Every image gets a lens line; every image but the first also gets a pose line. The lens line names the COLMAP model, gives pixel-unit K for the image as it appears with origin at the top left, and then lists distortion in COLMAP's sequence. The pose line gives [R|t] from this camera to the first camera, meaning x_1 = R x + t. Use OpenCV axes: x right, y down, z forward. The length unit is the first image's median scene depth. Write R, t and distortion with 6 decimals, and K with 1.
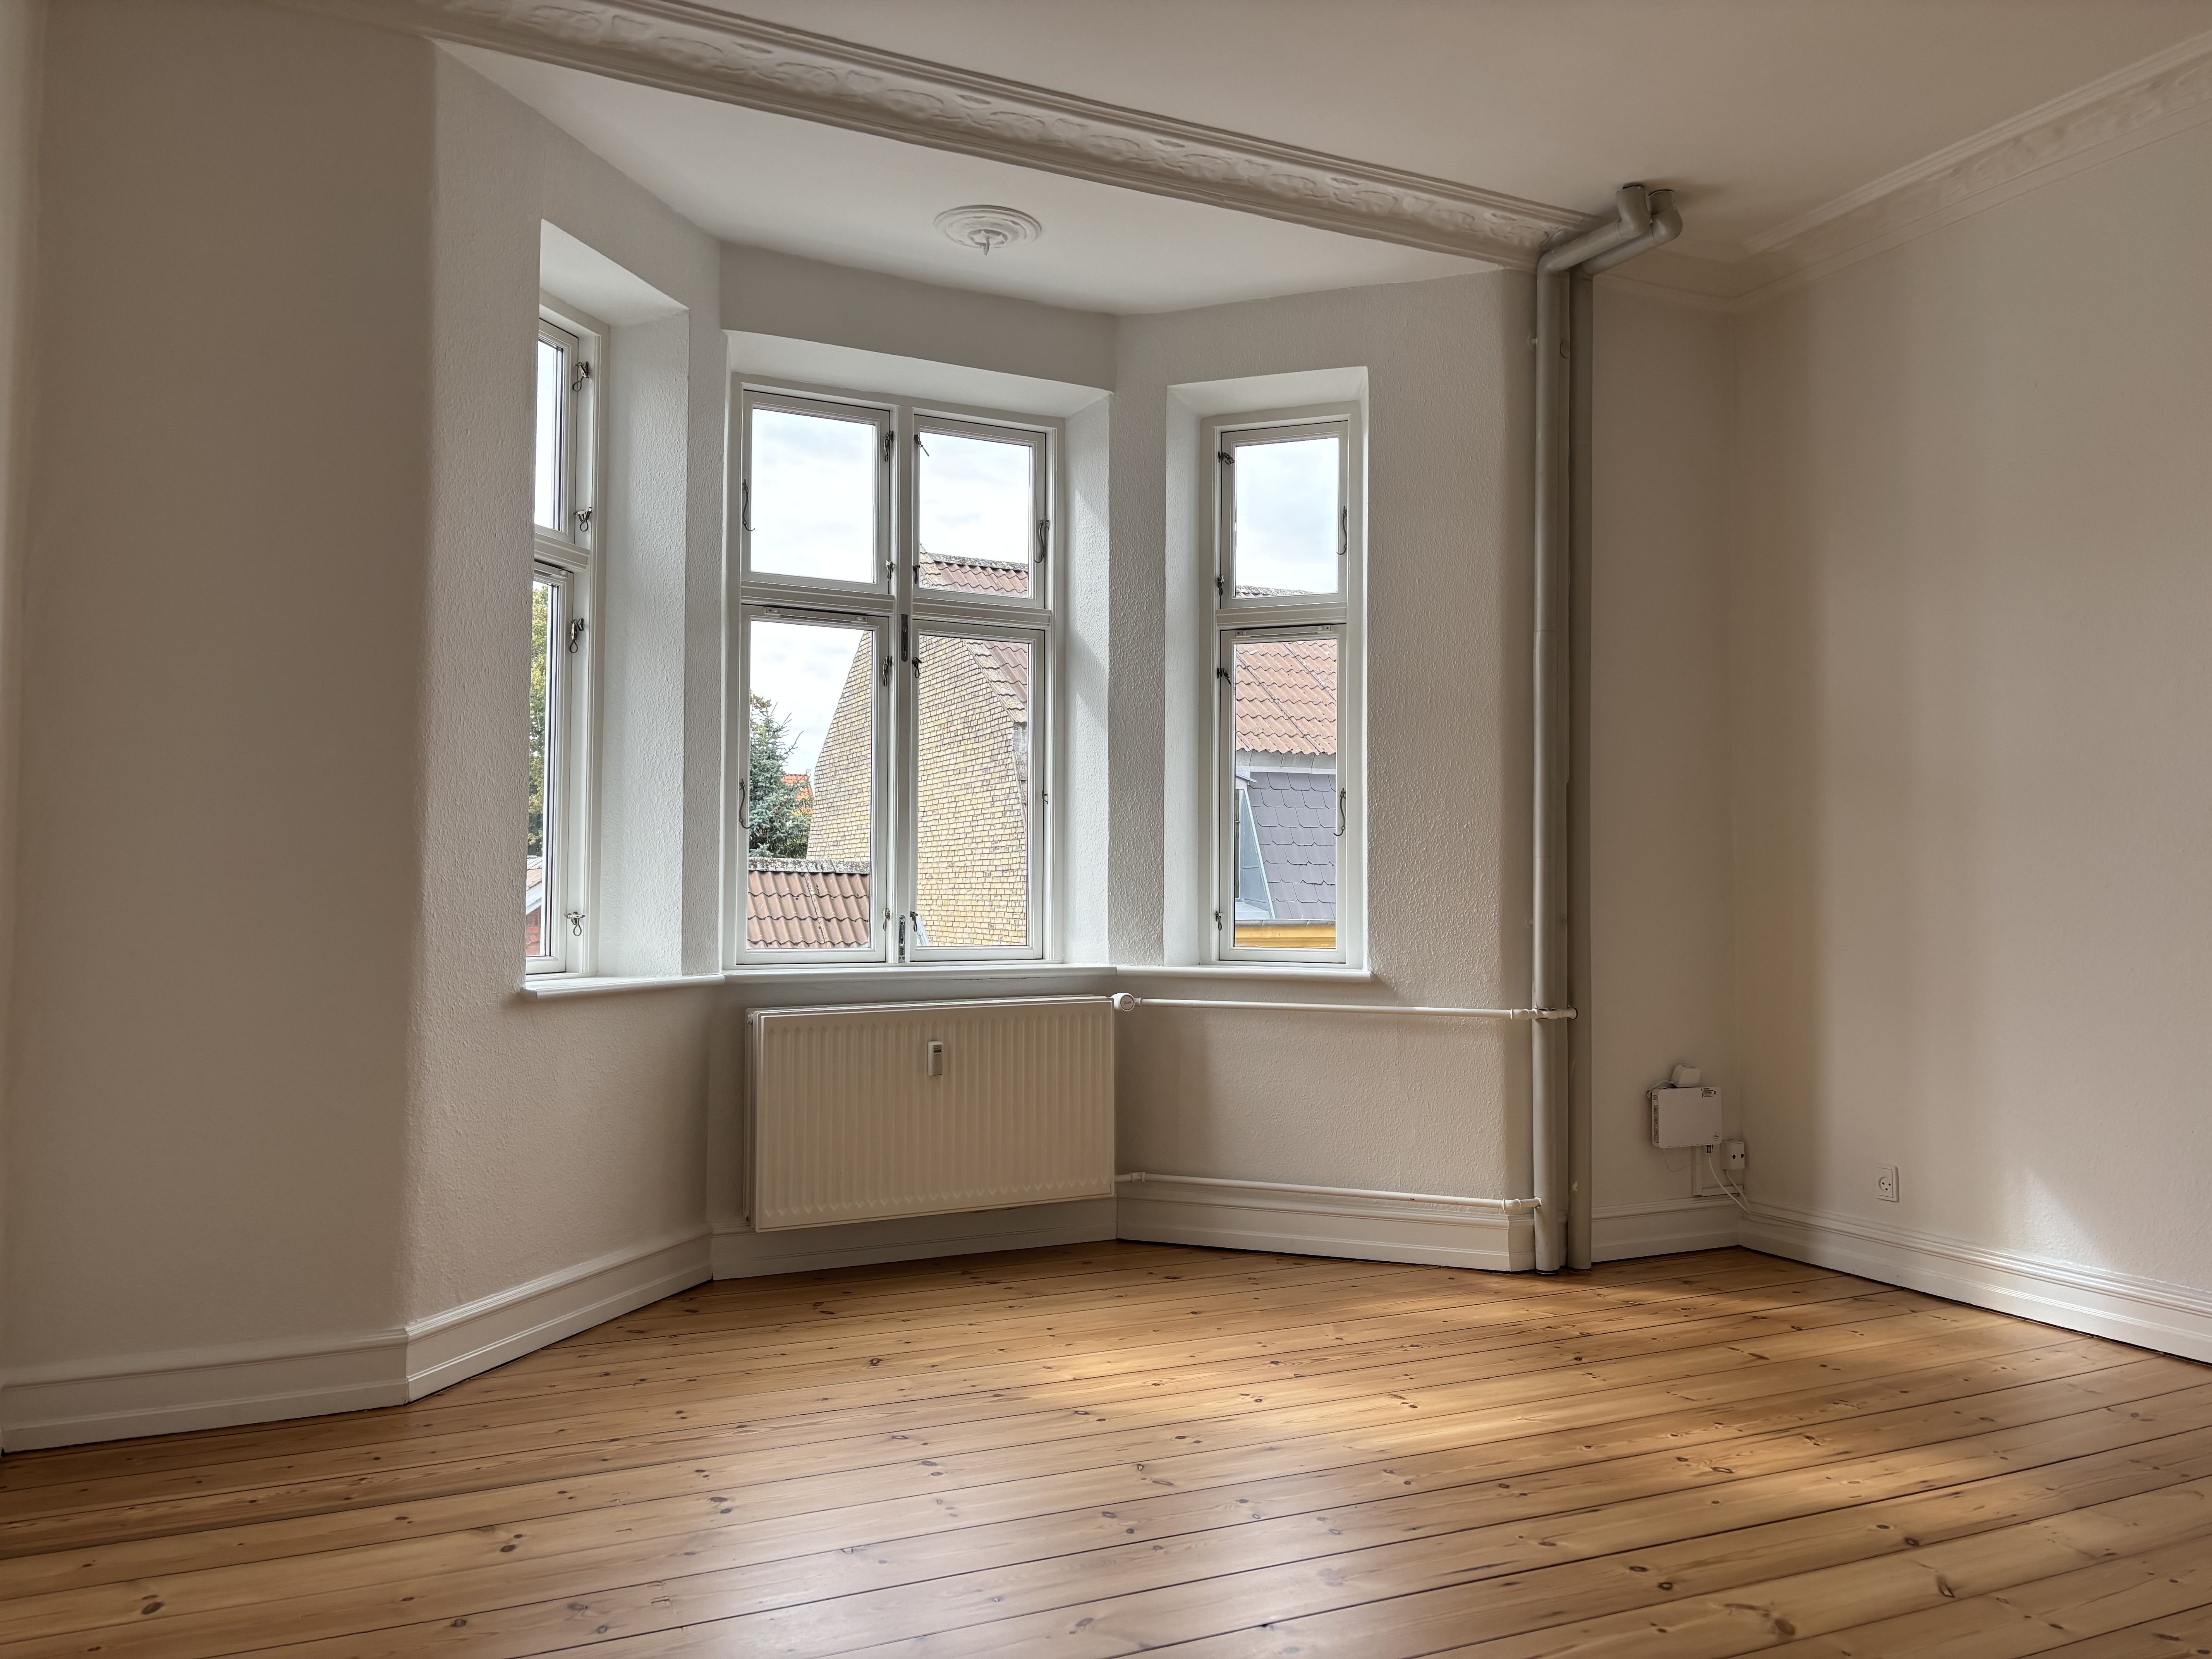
lens RADIAL K [[1685.1, 0, 1106.0], [0, 1685.1, 829.5], [0, 0, 1]] dist [0.094900, -0.081377]
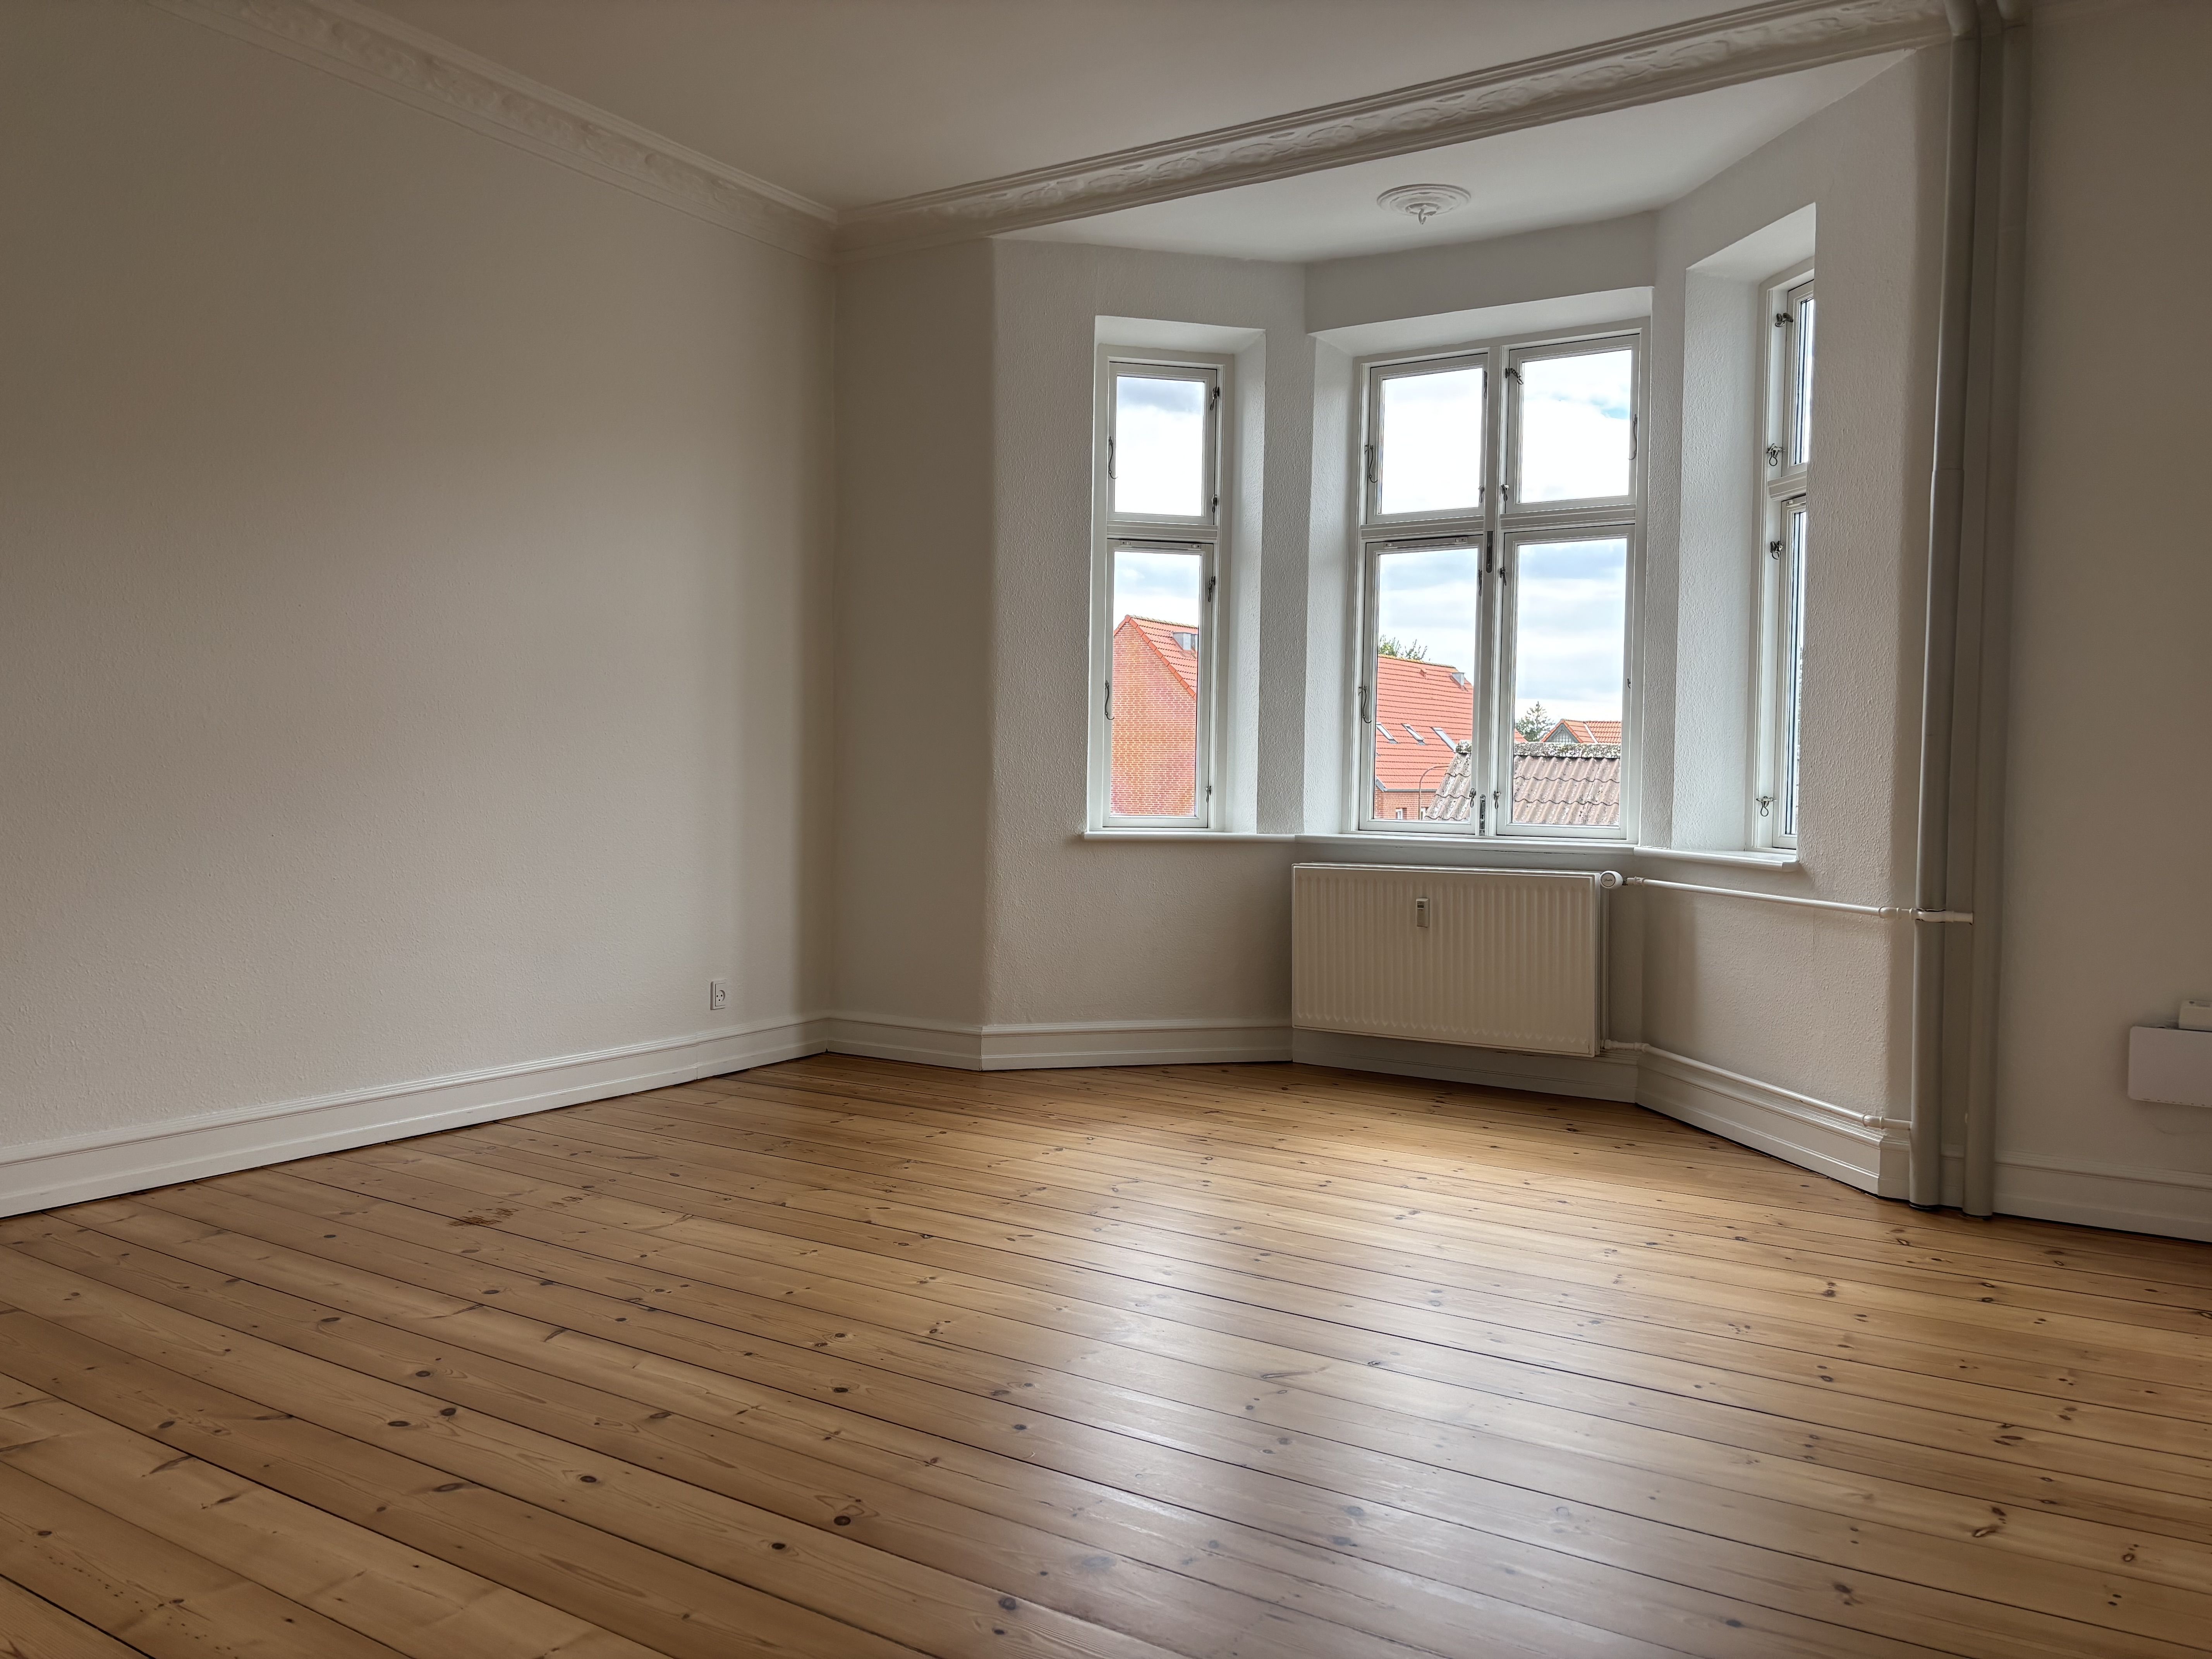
lens RADIAL K [[1667.8, 0, 1106.0], [0, 1667.8, 829.5], [0, 0, 1]] dist [0.068809, -0.005444]
pose [[0.526092, 0.035530, -0.849685, 0.816058], [0.021041, 0.998277, 0.054771, 0.007172], [0.850167, -0.046693, 0.524438, 0.196611]]
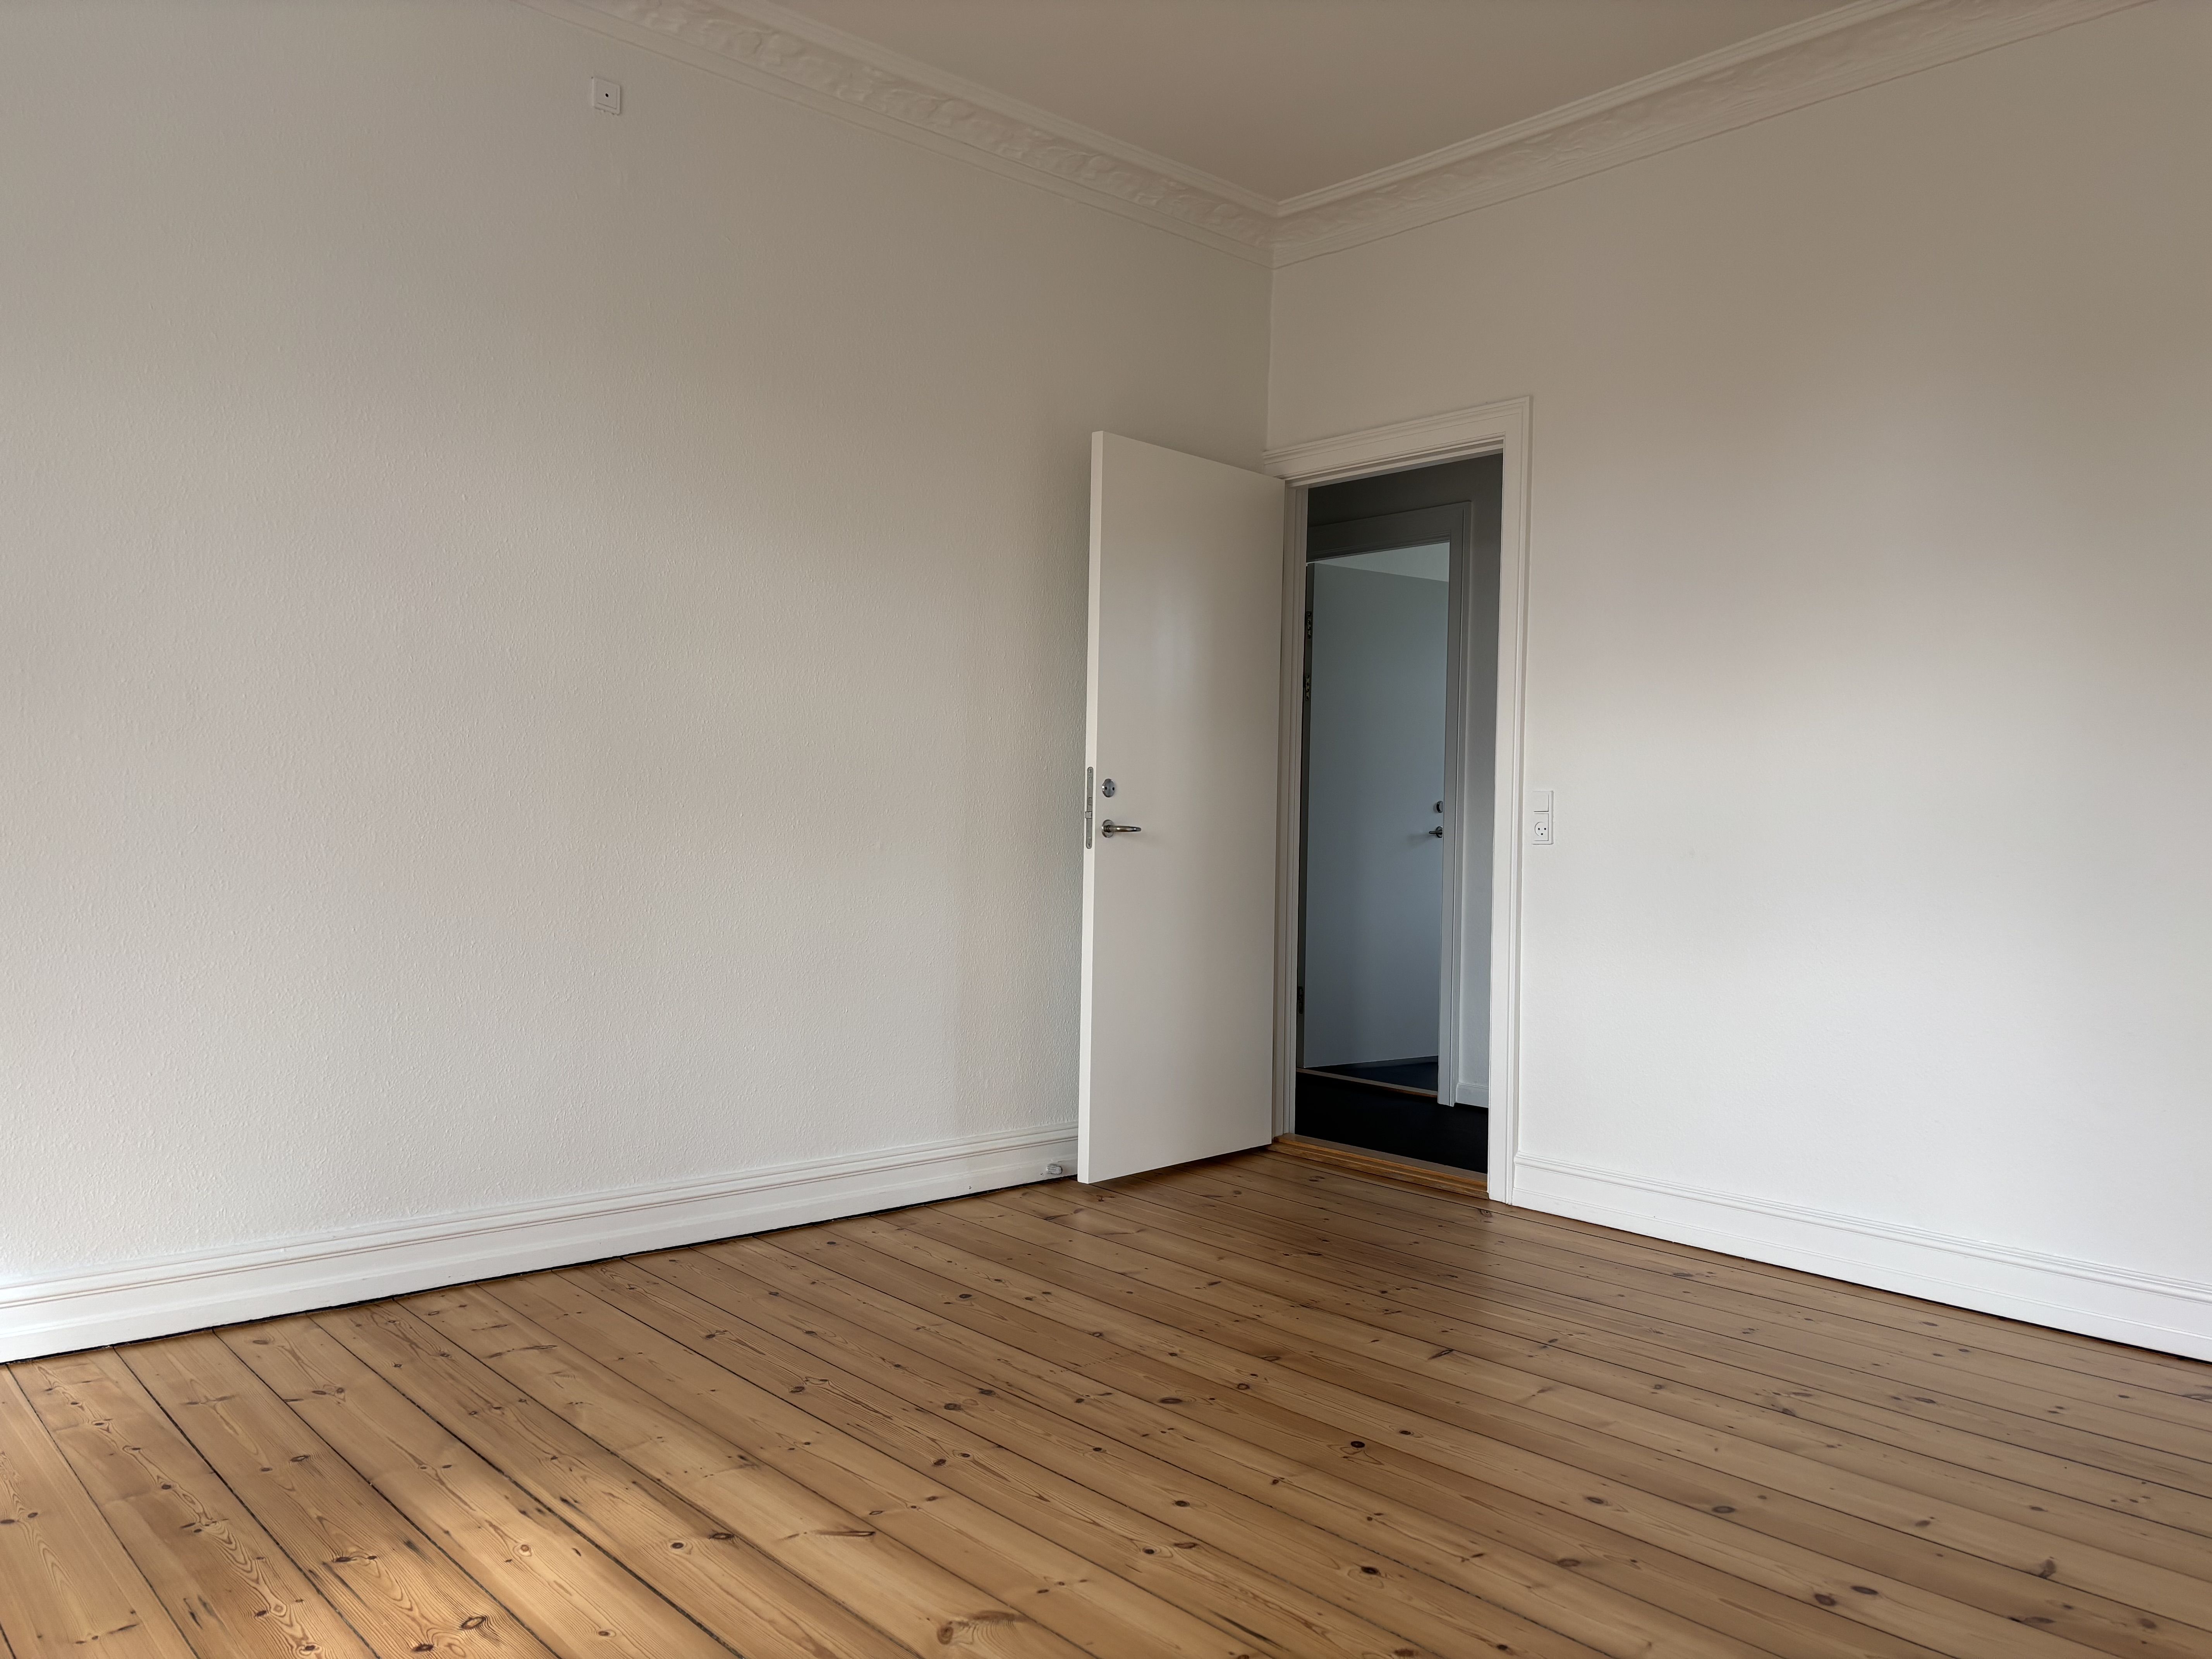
lens RADIAL K [[1667.8, 0, 1106.0], [0, 1667.8, 829.5], [0, 0, 1]] dist [0.068809, -0.005444]
pose [[-0.272600, -0.015197, 0.962008, -0.278125], [-0.061031, 0.998135, -0.001526, 0.020941], [-0.960190, -0.059128, -0.273019, 0.684826]]
